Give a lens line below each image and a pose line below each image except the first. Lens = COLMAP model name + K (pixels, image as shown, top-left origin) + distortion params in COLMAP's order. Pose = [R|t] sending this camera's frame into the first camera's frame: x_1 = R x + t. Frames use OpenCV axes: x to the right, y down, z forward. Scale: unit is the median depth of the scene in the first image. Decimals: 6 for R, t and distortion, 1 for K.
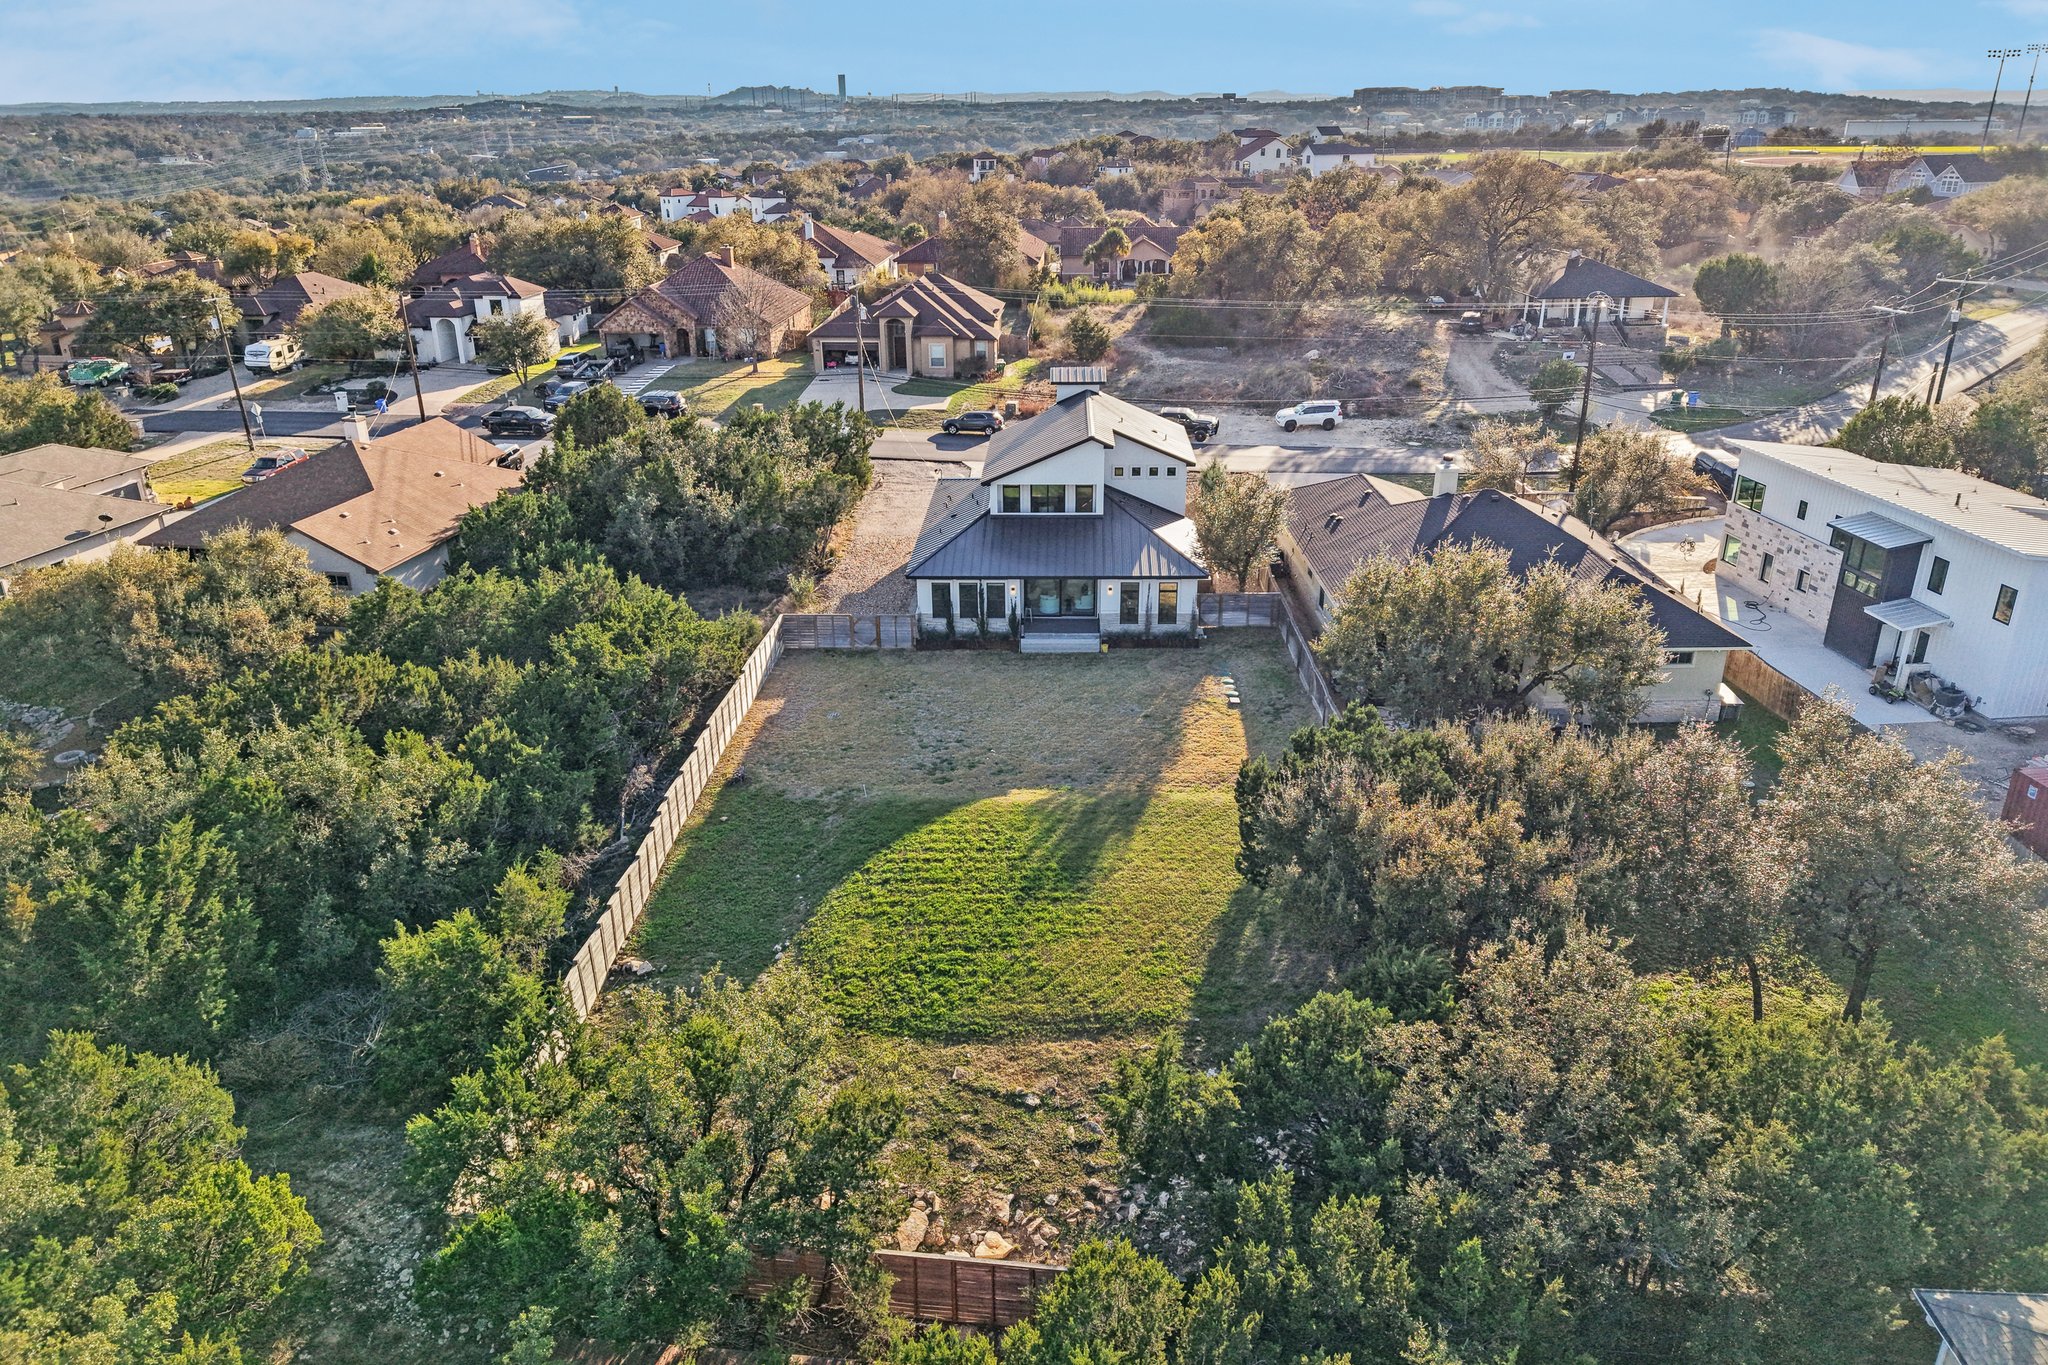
lens RADIAL K [[1406.1, 0, 1019.9], [0, 1406.1, 673.2], [0, 0, 1]] dist [0.045675, -0.054445]
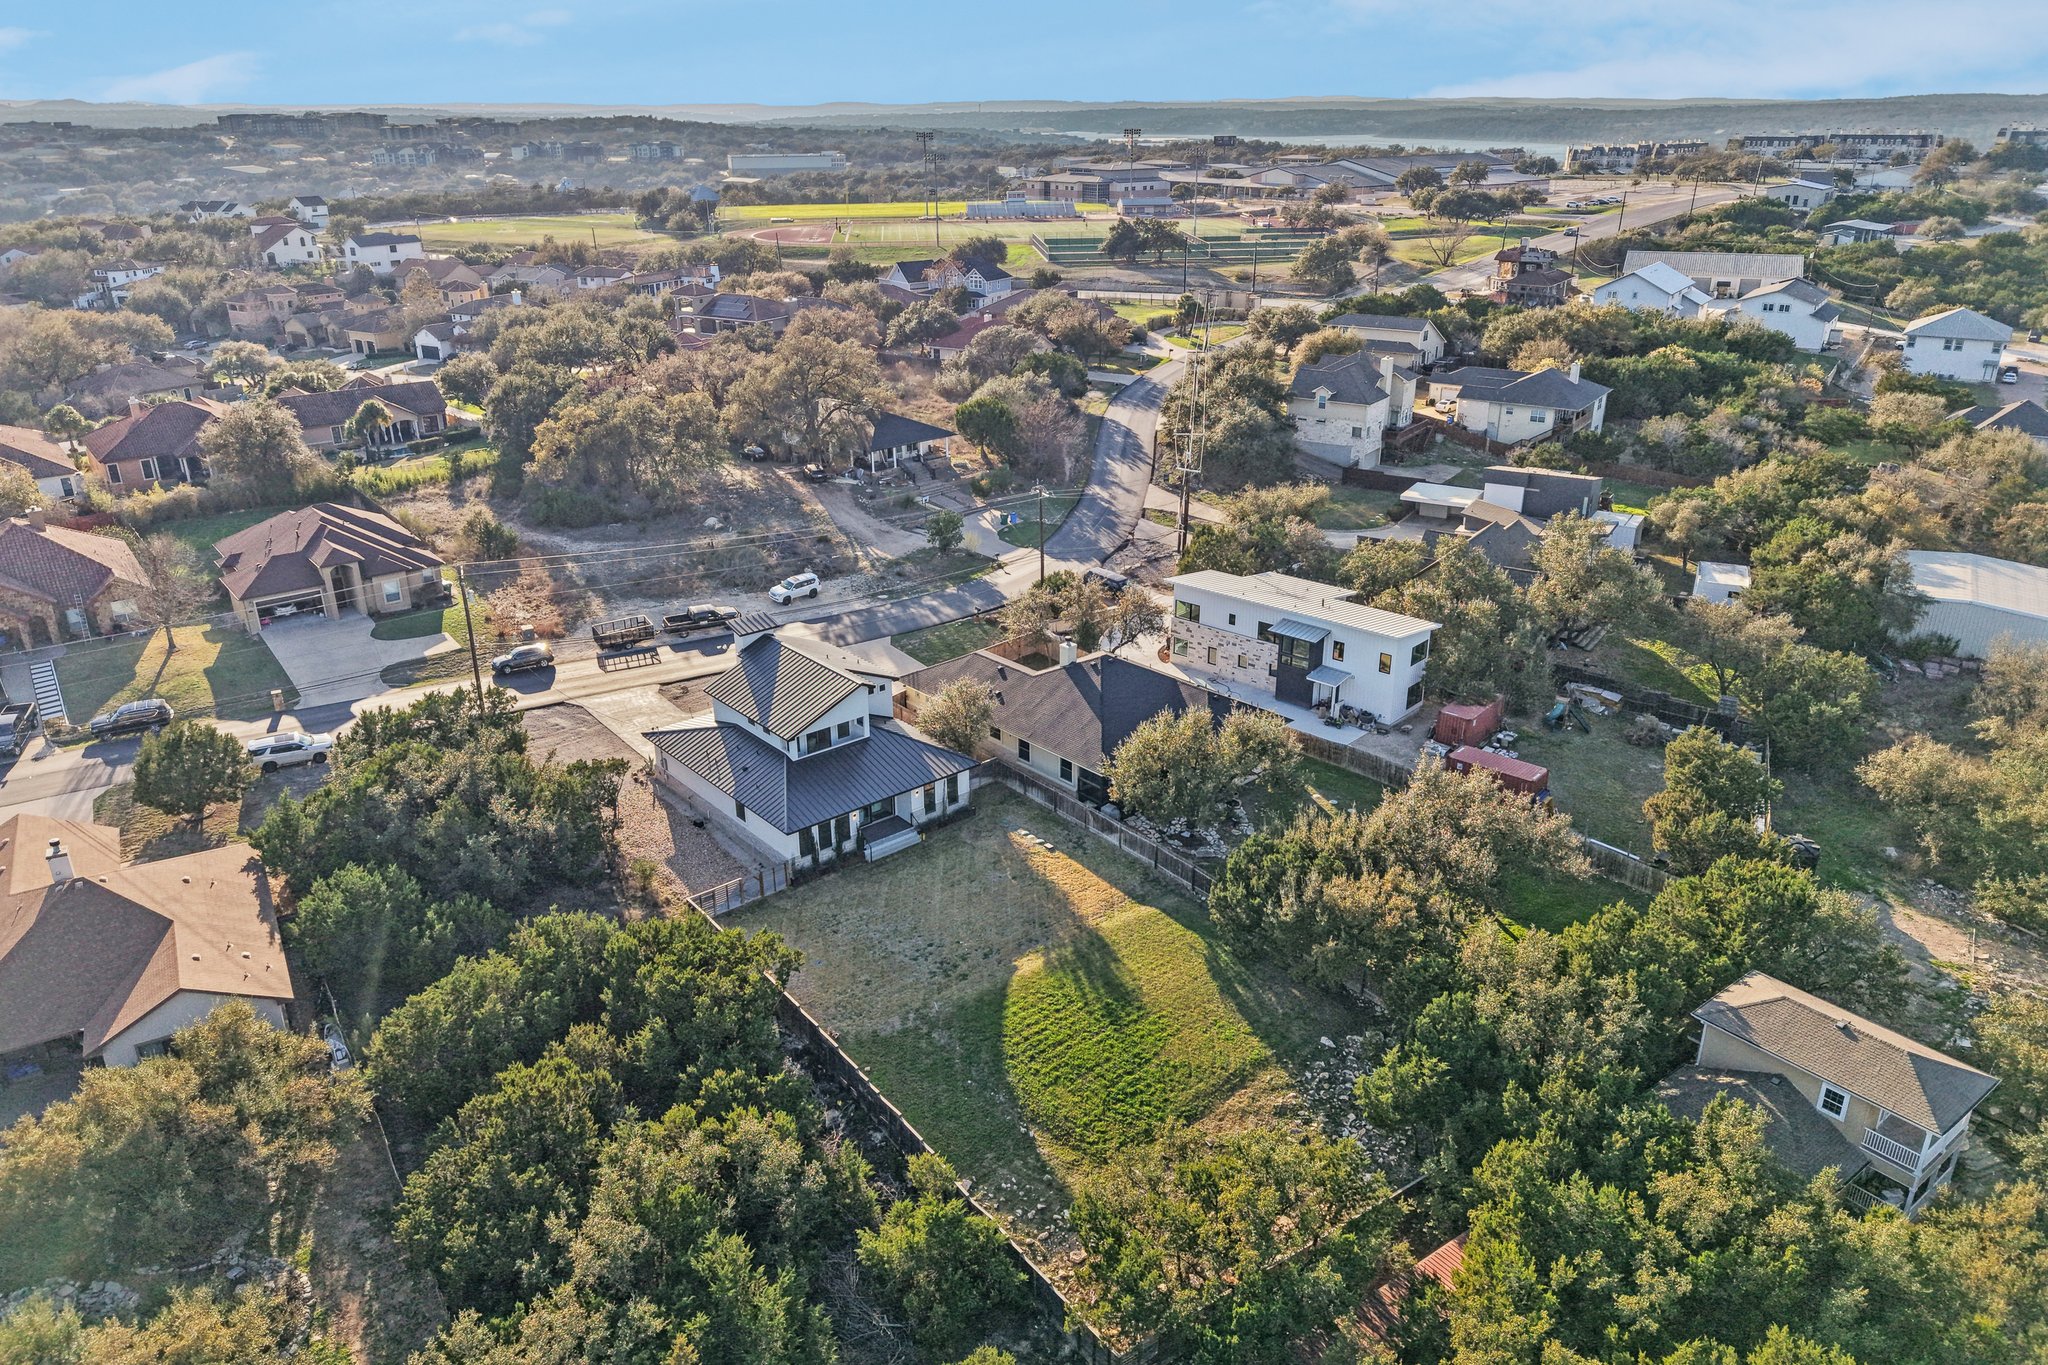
lens RADIAL K [[1416.0, 0, 1024.0], [0, 1416.0, 682.5], [0, 0, 1]] dist [0.052488, -0.071755]
pose [[0.747427, -0.248641, 0.616060, -0.710170], [0.249946, 0.964433, 0.086000, -0.270790], [-0.615532, 0.089703, 0.782990, -0.116418]]
